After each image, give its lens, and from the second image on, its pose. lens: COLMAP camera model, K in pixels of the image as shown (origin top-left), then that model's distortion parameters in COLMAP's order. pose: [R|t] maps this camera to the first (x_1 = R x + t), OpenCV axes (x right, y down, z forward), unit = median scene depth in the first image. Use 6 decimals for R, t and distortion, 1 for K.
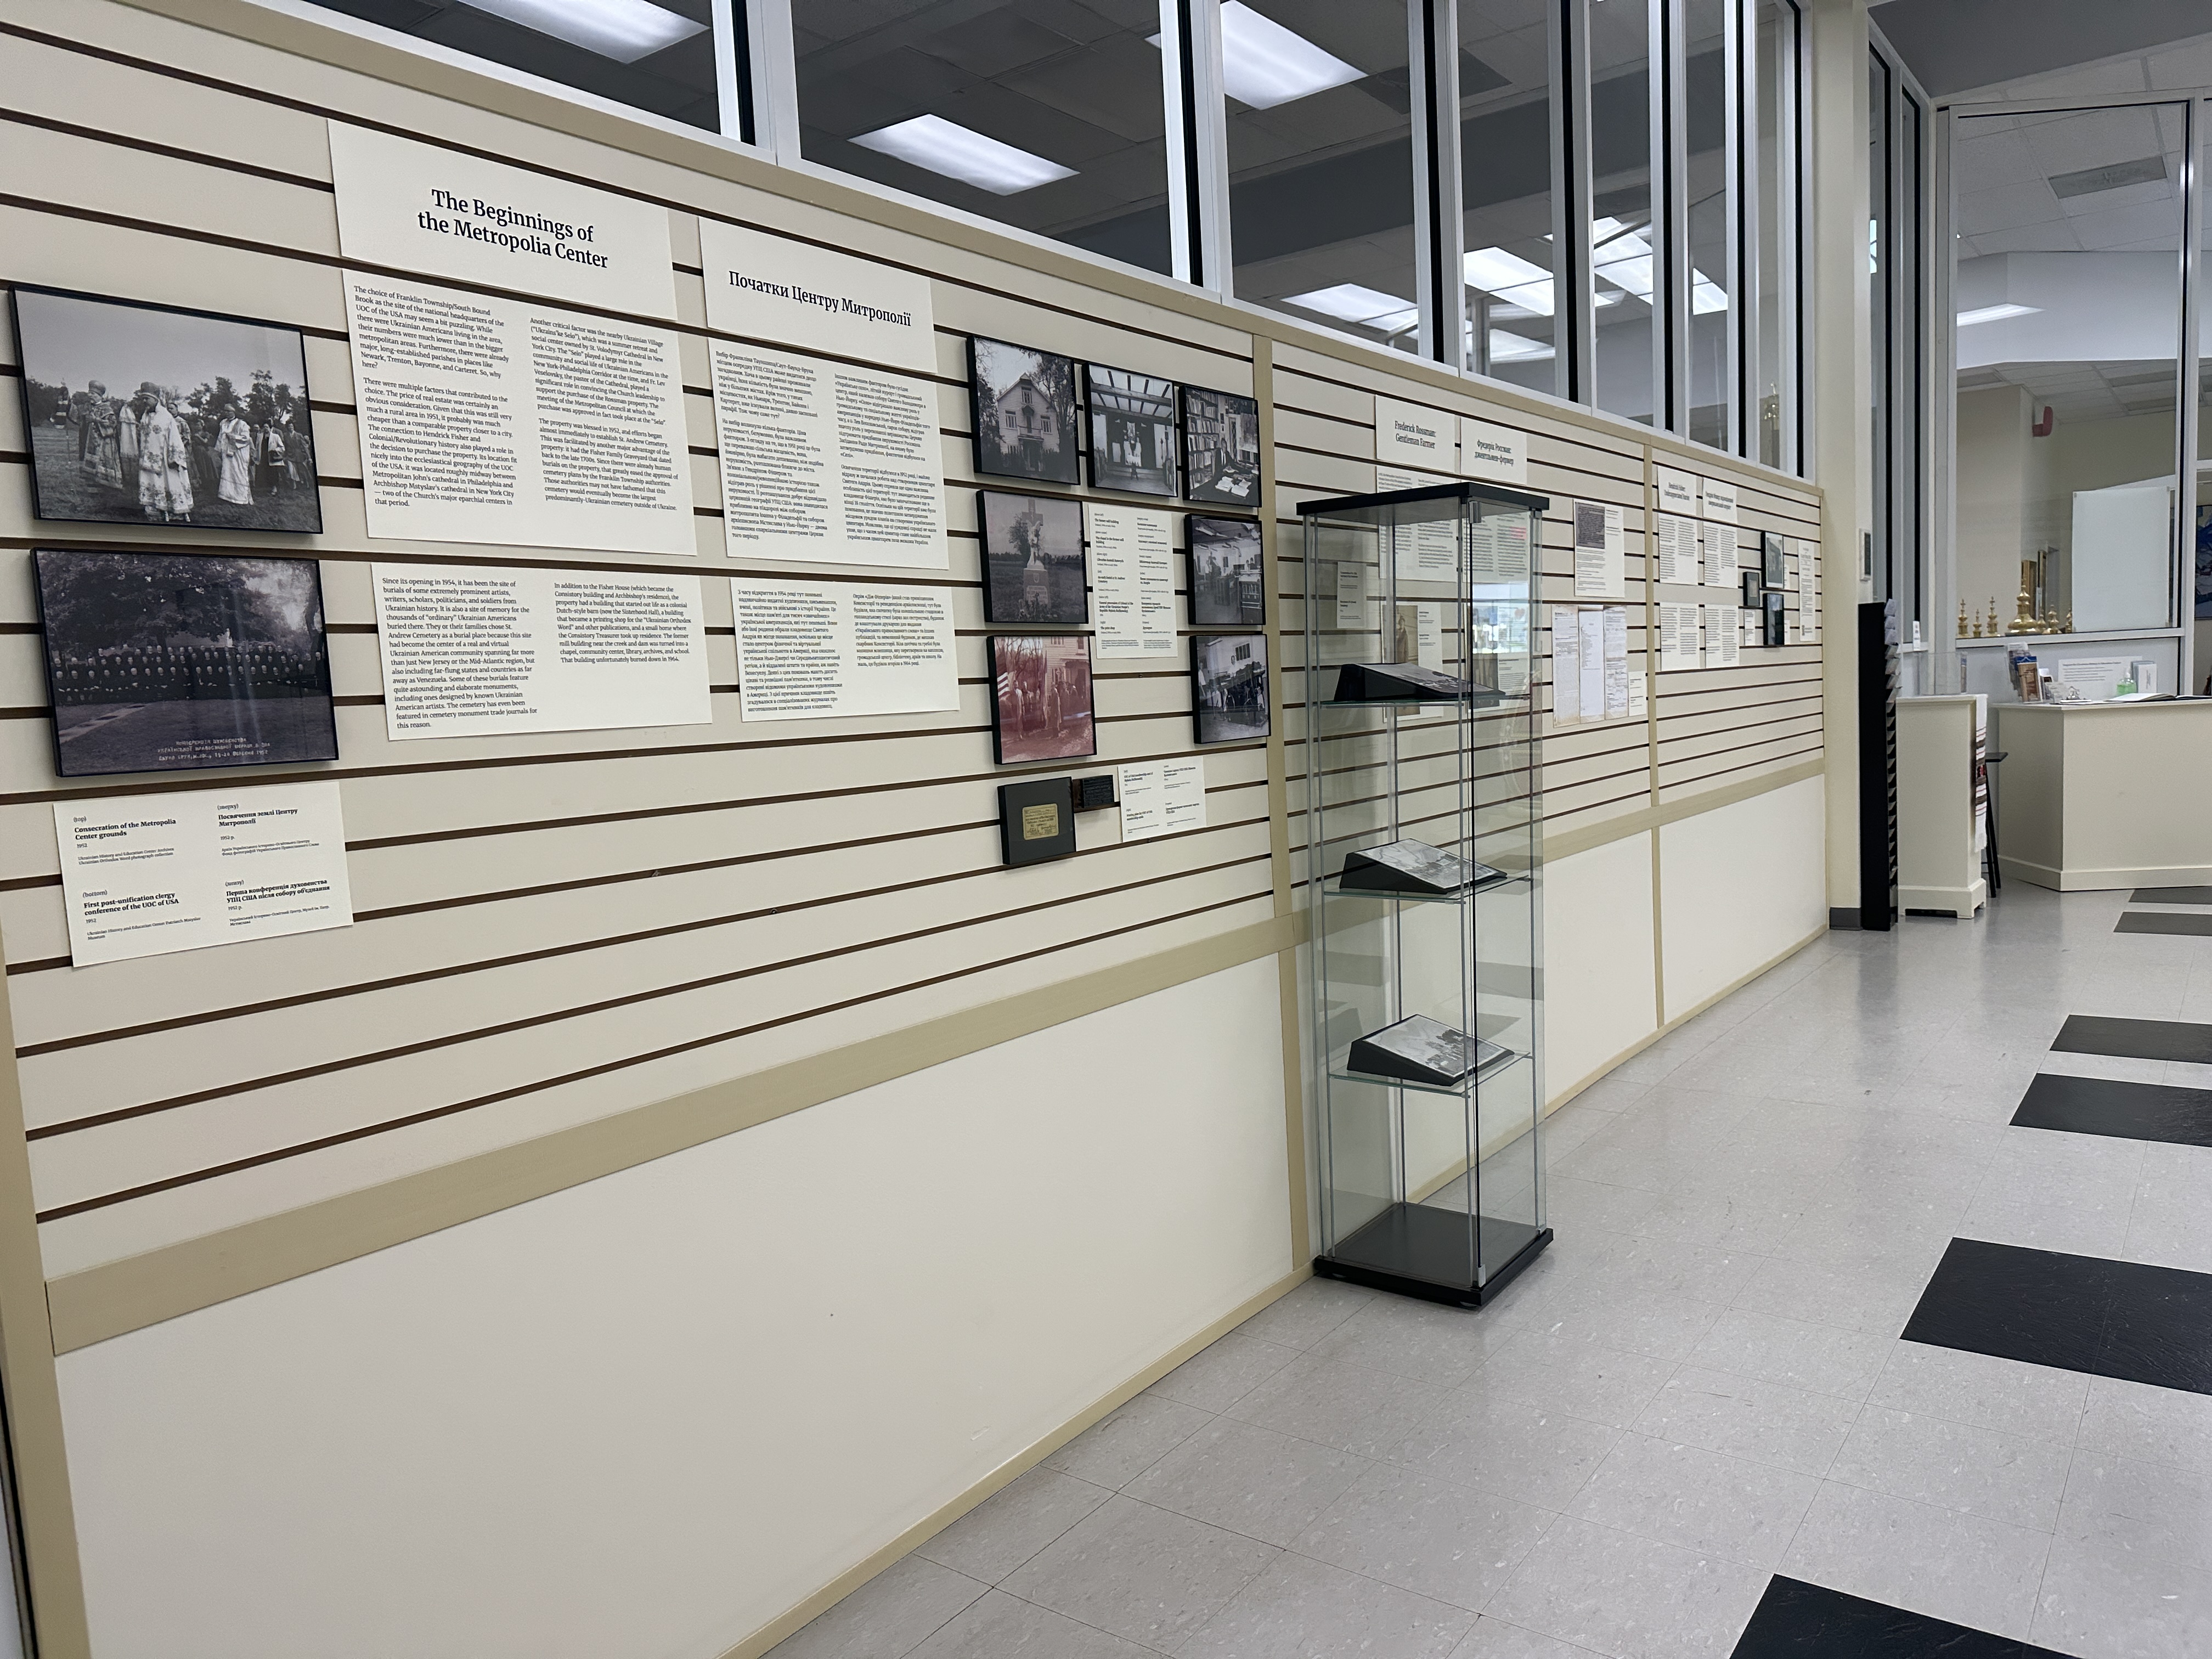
lens RADIAL K [[1564.6, 0, 1106.0], [0, 1564.6, 829.5], [0, 0, 1]] dist [0.052211, -0.070515]
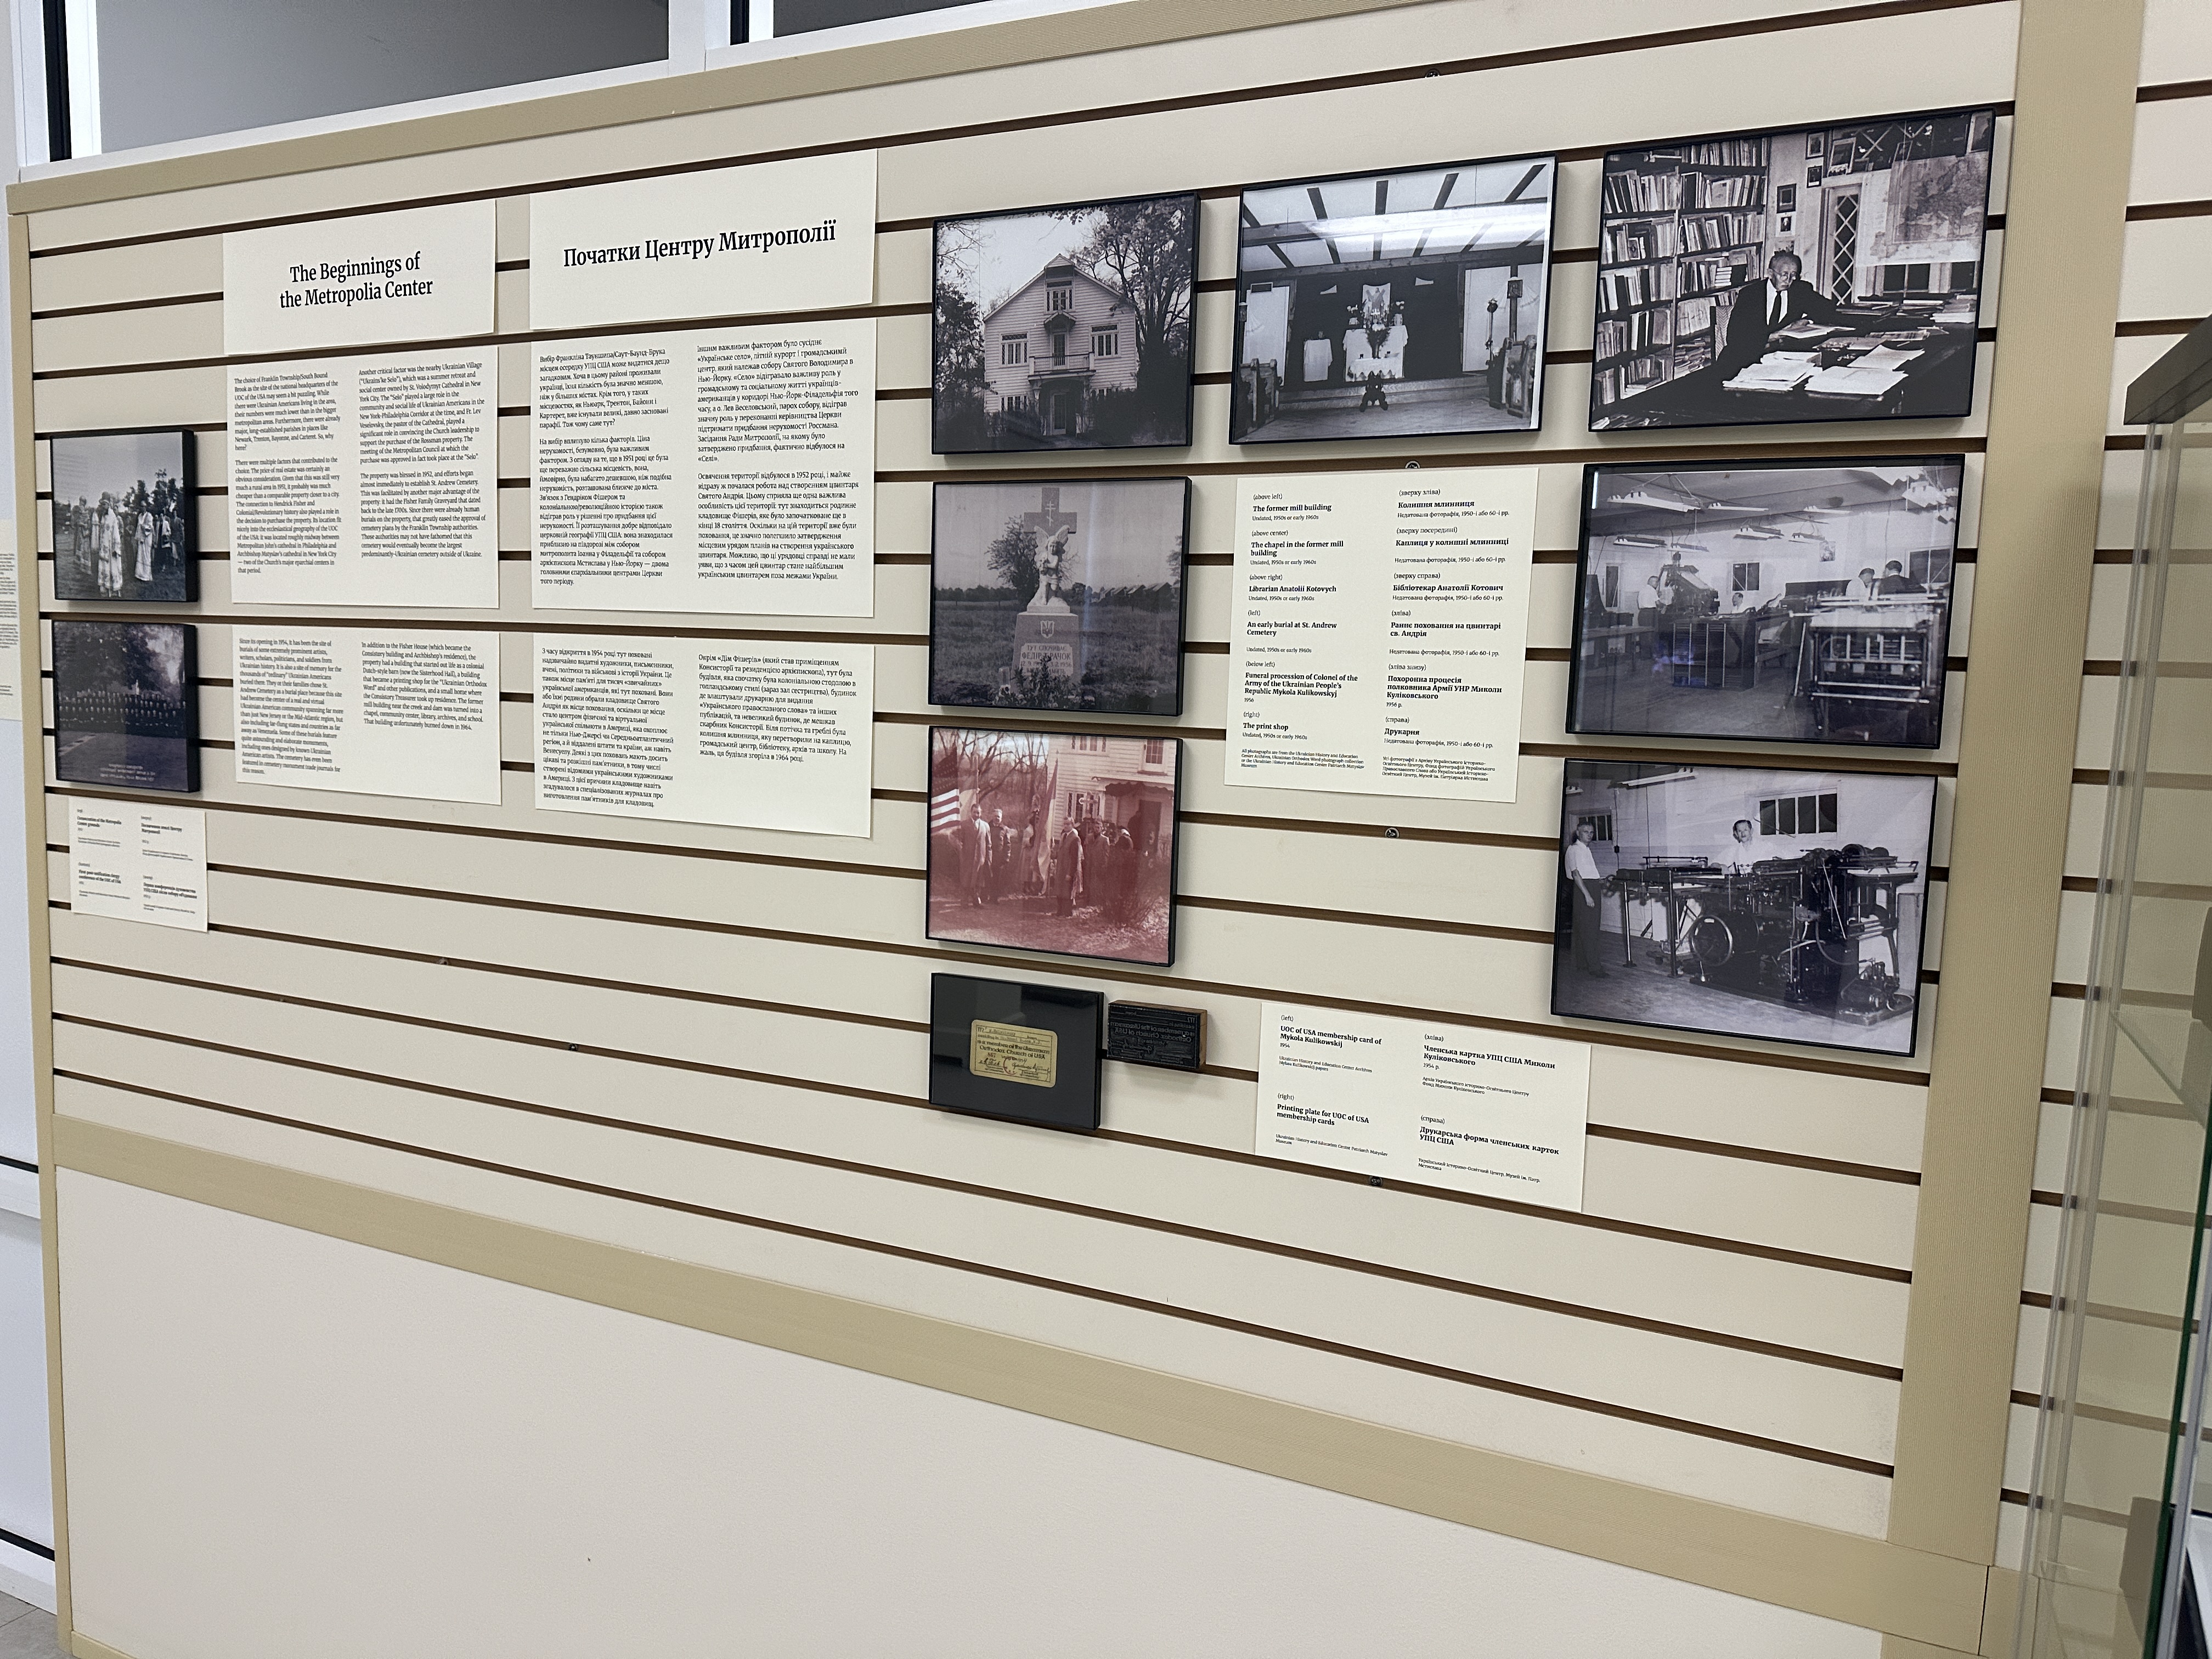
lens RADIAL K [[1574.7, 0, 1106.0], [0, 1574.7, 829.5], [0, 0, 1]] dist [0.020339, -0.006513]
pose [[0.189271, 0.159133, -0.968944, 0.554488], [-0.124035, 0.982751, 0.137172, -0.183894], [0.974059, 0.094220, 0.205745, 0.988795]]
